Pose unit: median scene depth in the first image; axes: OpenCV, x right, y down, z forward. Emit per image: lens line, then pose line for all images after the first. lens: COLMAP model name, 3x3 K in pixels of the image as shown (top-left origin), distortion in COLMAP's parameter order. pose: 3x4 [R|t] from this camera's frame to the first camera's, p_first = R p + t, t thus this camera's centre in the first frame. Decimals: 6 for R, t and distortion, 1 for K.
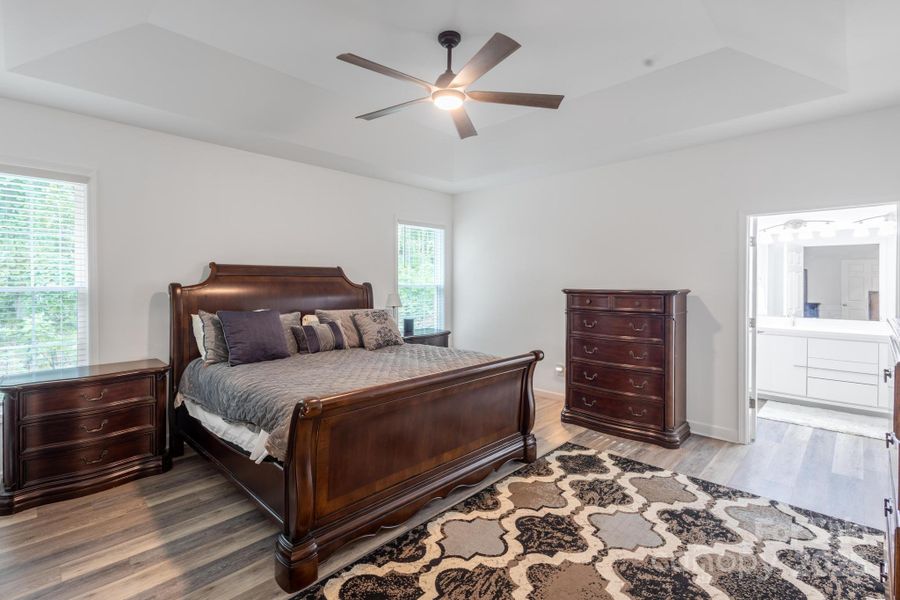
lens RADIAL K [[416.4, 0, 449.0], [0, 416.4, 284.1], [0, 0, 1]] dist [0.012501, 0.000206]
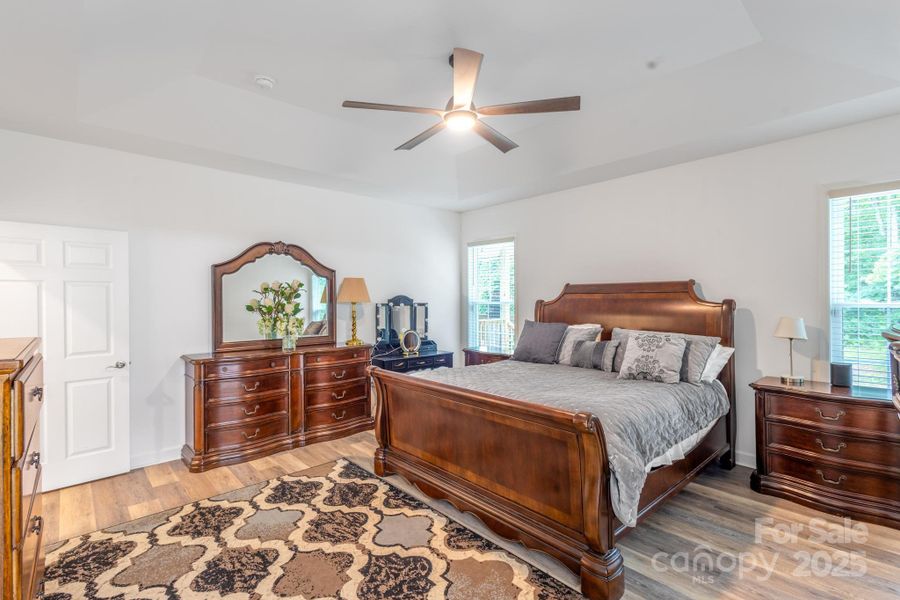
lens RADIAL K [[416.4, 0, 454.7], [0, 416.4, 297.6], [0, 0, 1]] dist [0.012501, 0.000206]
pose [[-0.052998, -0.002574, -0.998591, 1.077126], [-0.001695, 0.999995, -0.002488, -0.008121], [0.998593, 0.001561, -0.053002, 1.107920]]
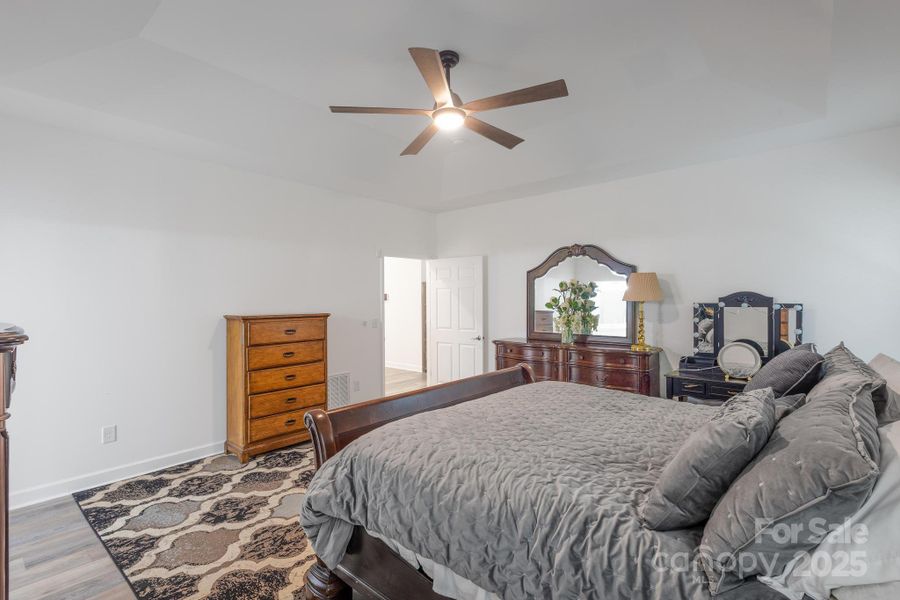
lens RADIAL K [[416.4, 0, 455.3], [0, 416.4, 299.9], [0, 0, 1]] dist [0.012501, 0.000206]
pose [[-0.997292, 0.004733, -0.073385, 0.061421], [0.004084, 0.999951, 0.008997, -0.013211], [0.073424, 0.008673, -0.997263, 2.119767]]
